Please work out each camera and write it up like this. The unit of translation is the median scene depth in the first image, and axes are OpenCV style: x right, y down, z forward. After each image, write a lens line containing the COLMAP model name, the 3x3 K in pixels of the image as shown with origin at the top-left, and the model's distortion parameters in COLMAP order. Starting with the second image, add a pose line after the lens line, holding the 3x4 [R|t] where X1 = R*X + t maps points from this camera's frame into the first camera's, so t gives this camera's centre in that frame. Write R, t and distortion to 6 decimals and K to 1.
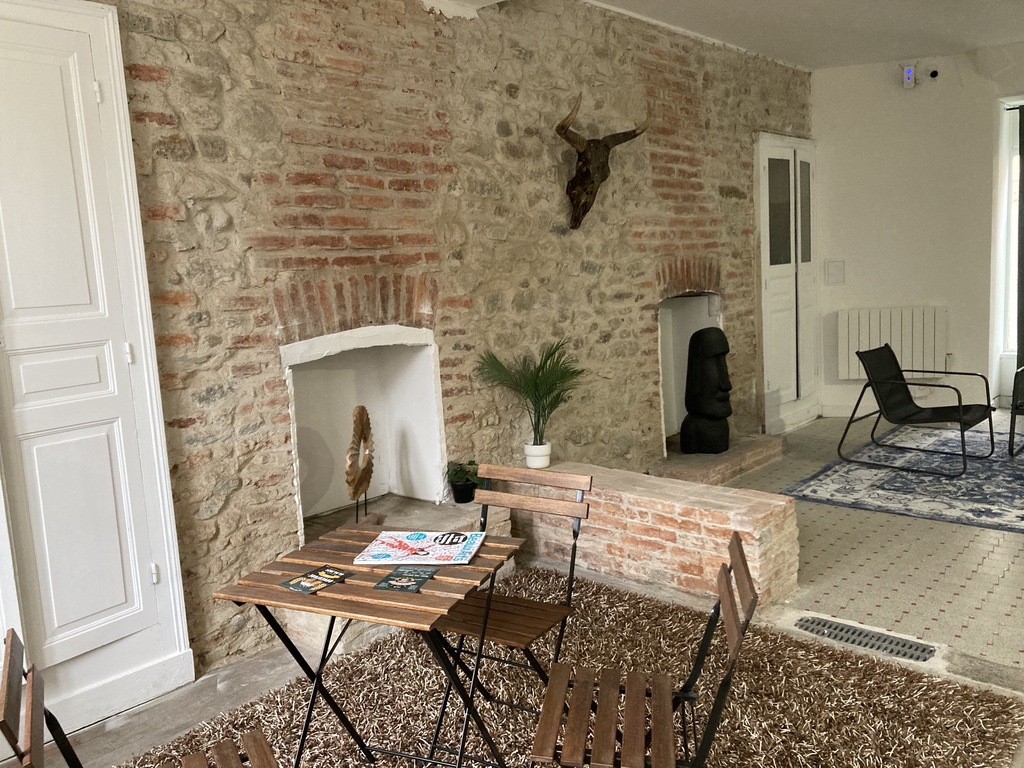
lens RADIAL K [[842.2, 0, 508.6], [0, 842.2, 381.2], [0, 0, 1]] dist [0.055272, -0.064425]
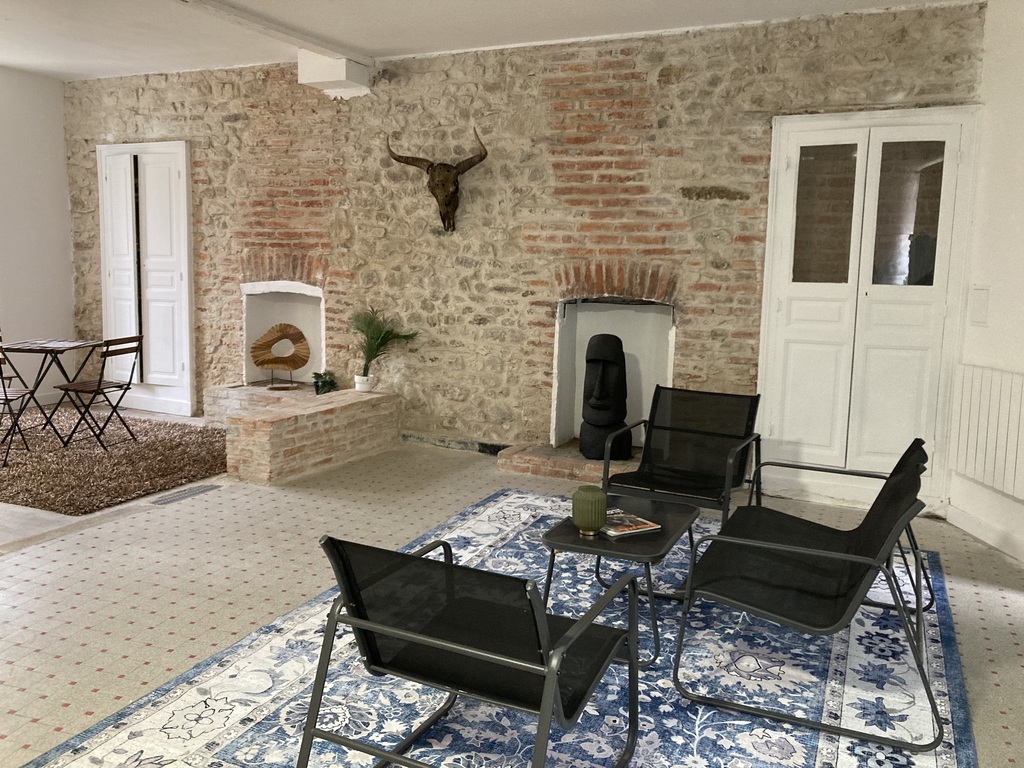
lens RADIAL K [[842.2, 0, 514.1], [0, 842.2, 384.8], [0, 0, 1]] dist [0.055272, -0.064425]
pose [[0.282453, 0.191518, -0.939969, 1.574592], [-0.174101, 0.973829, 0.146101, -0.179935], [0.943350, 0.122383, 0.308404, 0.826262]]
